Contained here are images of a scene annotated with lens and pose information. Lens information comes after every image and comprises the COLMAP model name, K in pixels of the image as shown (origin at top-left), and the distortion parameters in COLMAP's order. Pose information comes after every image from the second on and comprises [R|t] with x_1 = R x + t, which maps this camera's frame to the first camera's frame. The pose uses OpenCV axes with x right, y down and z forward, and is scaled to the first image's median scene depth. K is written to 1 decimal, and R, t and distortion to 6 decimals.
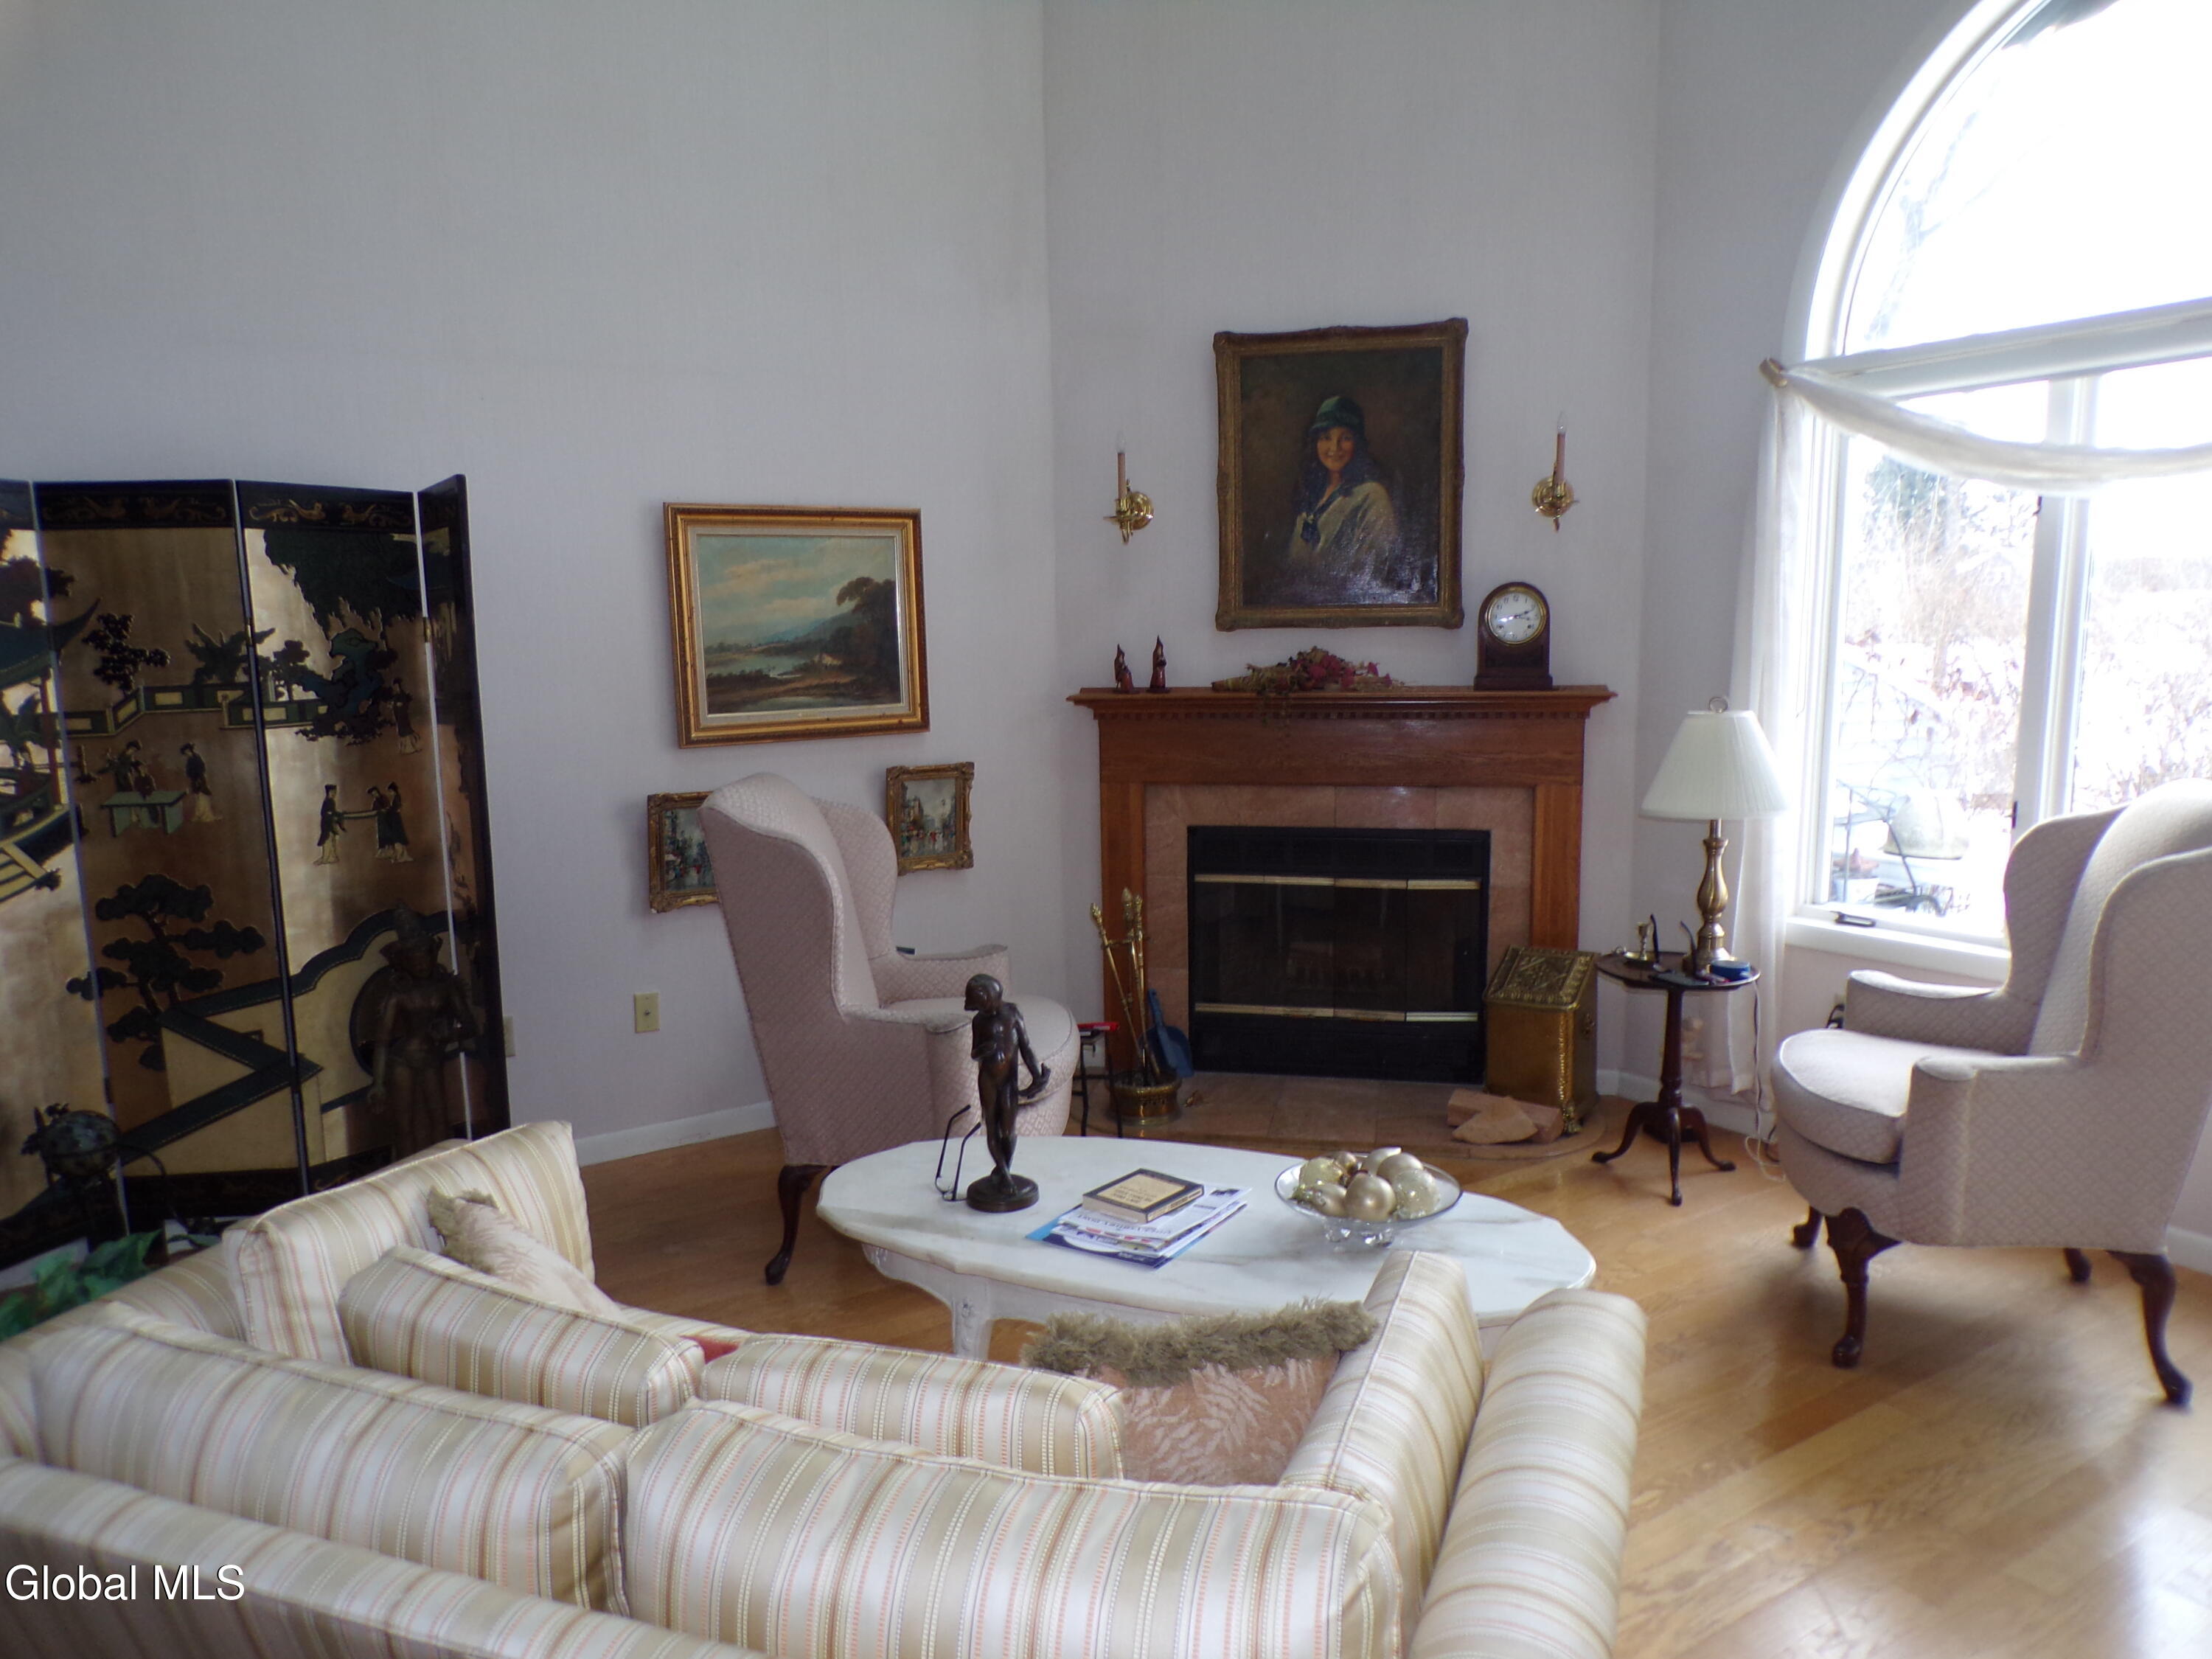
lens RADIAL K [[1494.5, 0, 1102.7], [0, 1494.5, 827.3], [0, 0, 1]] dist [0.008124, -0.001892]
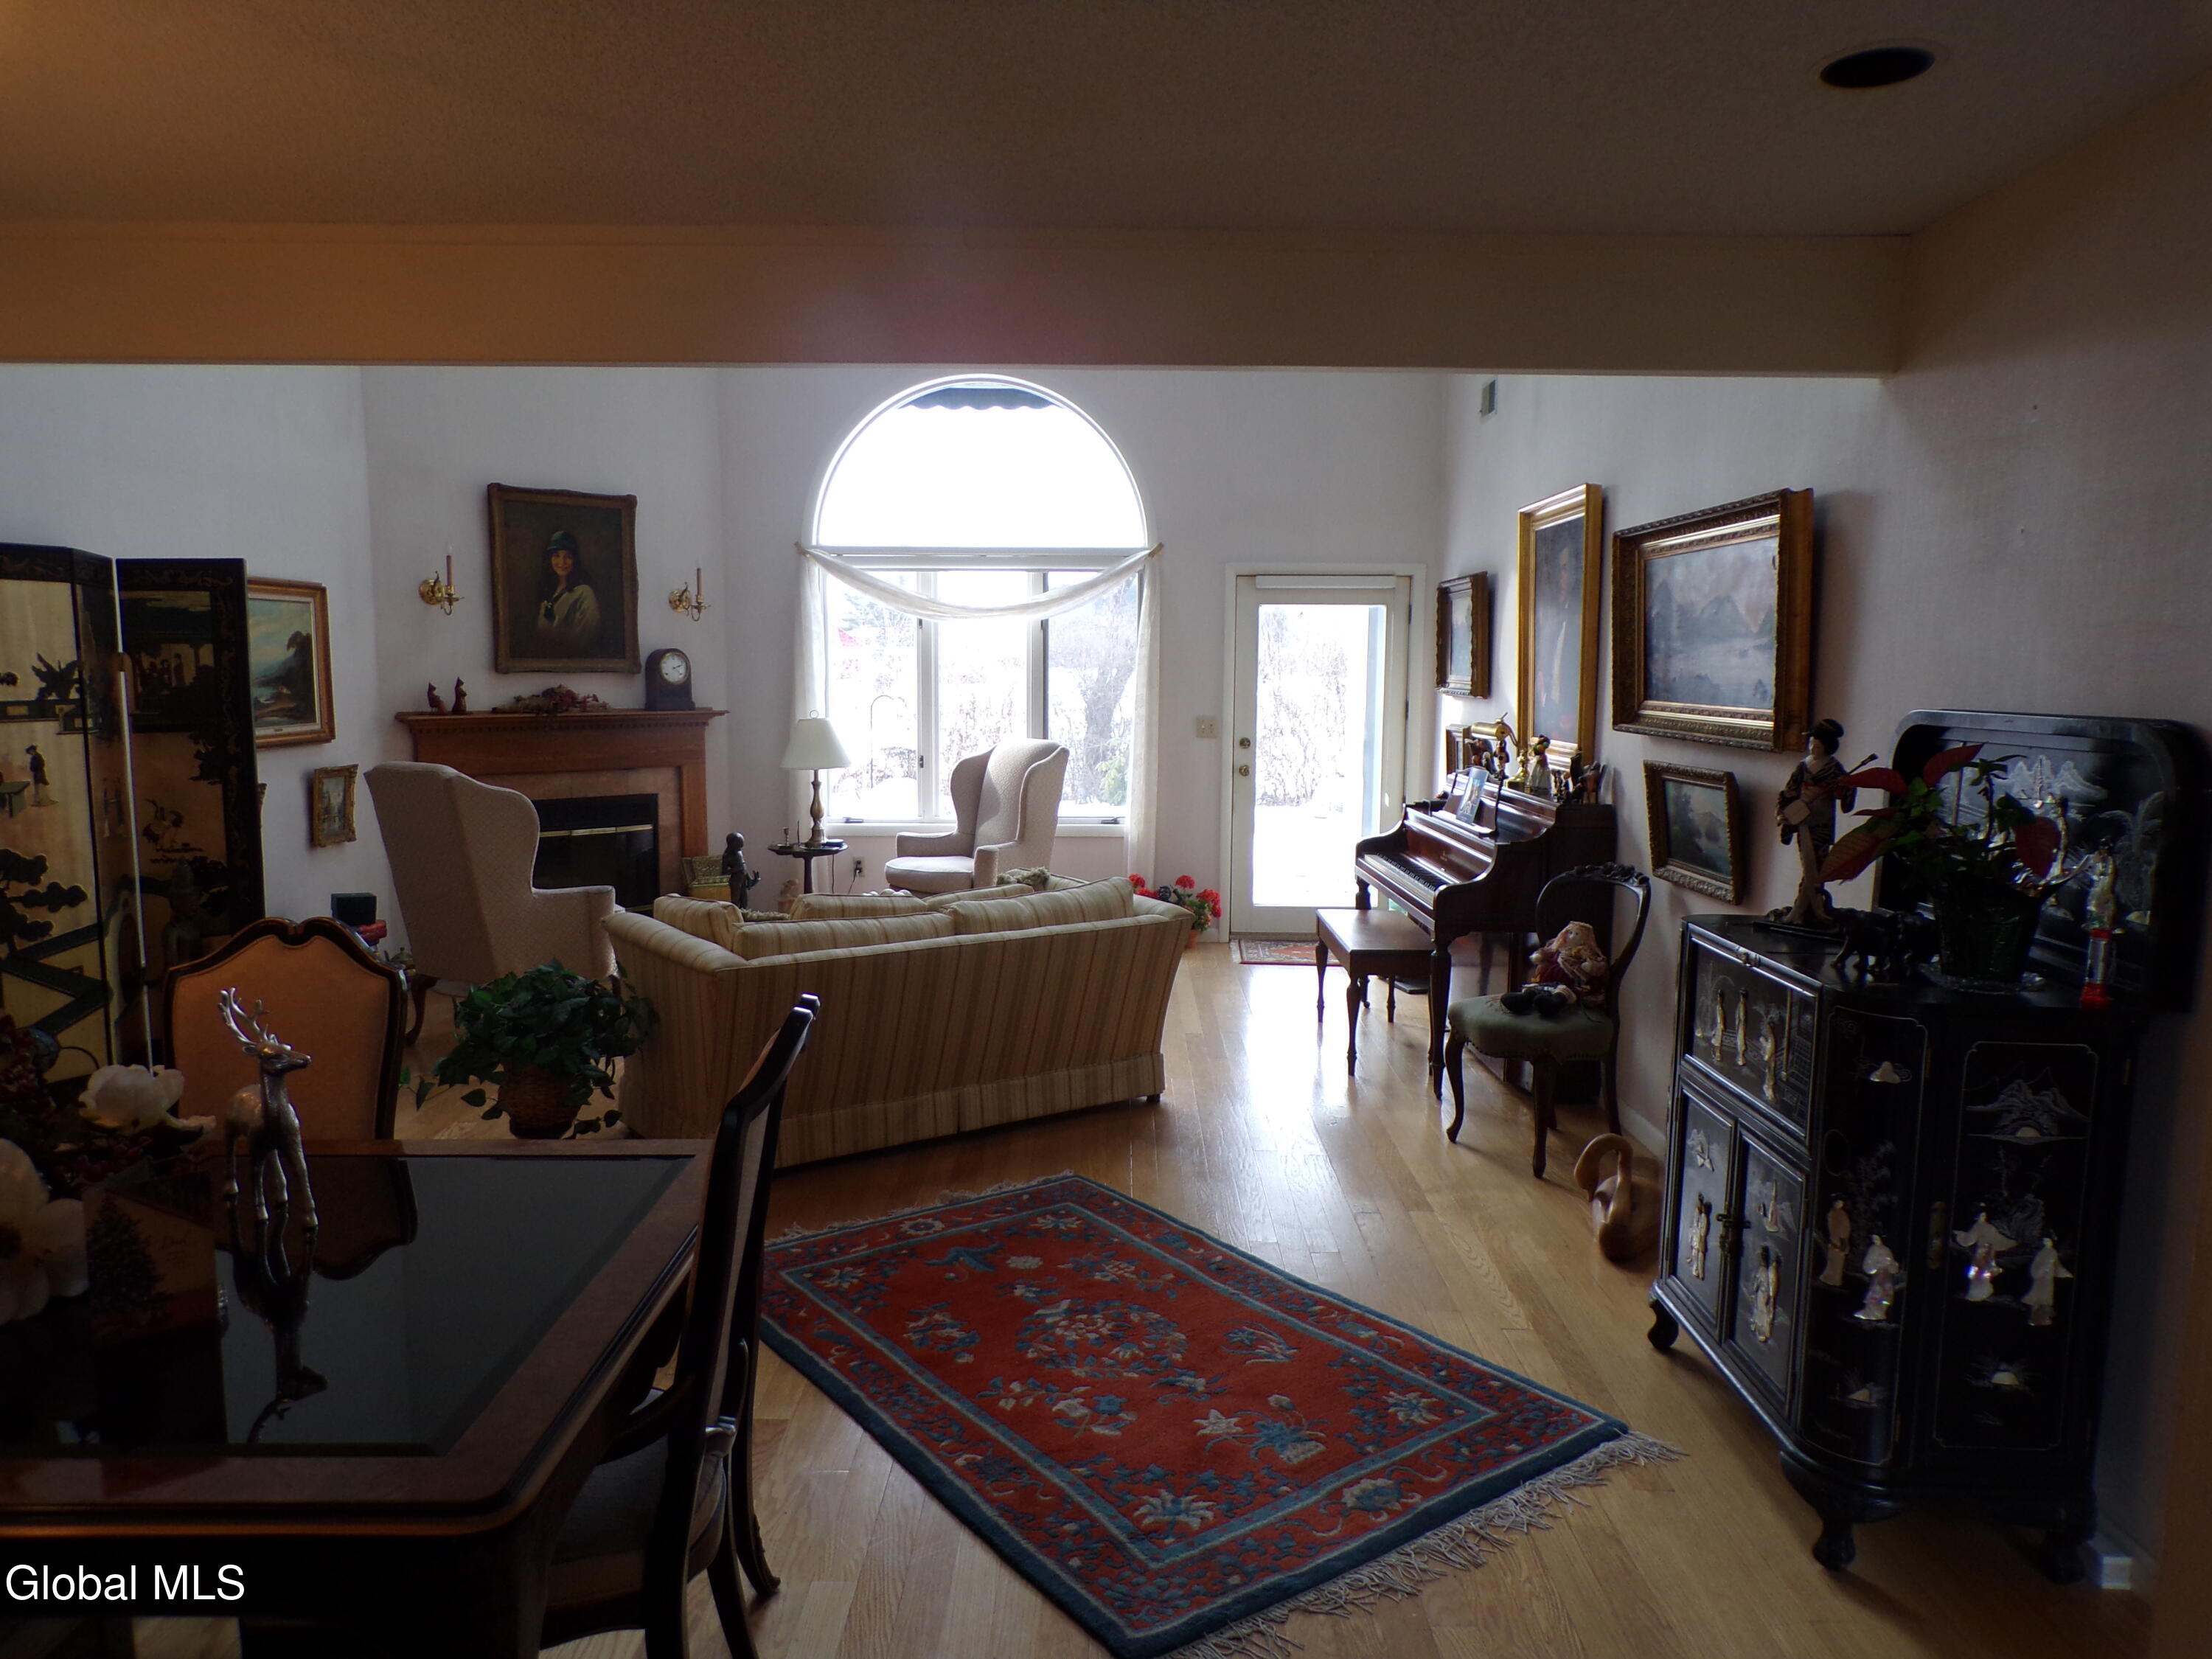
lens RADIAL K [[1494.5, 0, 1117.8], [0, 1494.5, 822.0], [0, 0, 1]] dist [0.008124, -0.001892]
pose [[0.543325, -0.067084, 0.836838, -0.910029], [0.105072, 0.994398, 0.011496, 0.071743], [-0.832922, 0.081682, 0.547330, -0.373648]]
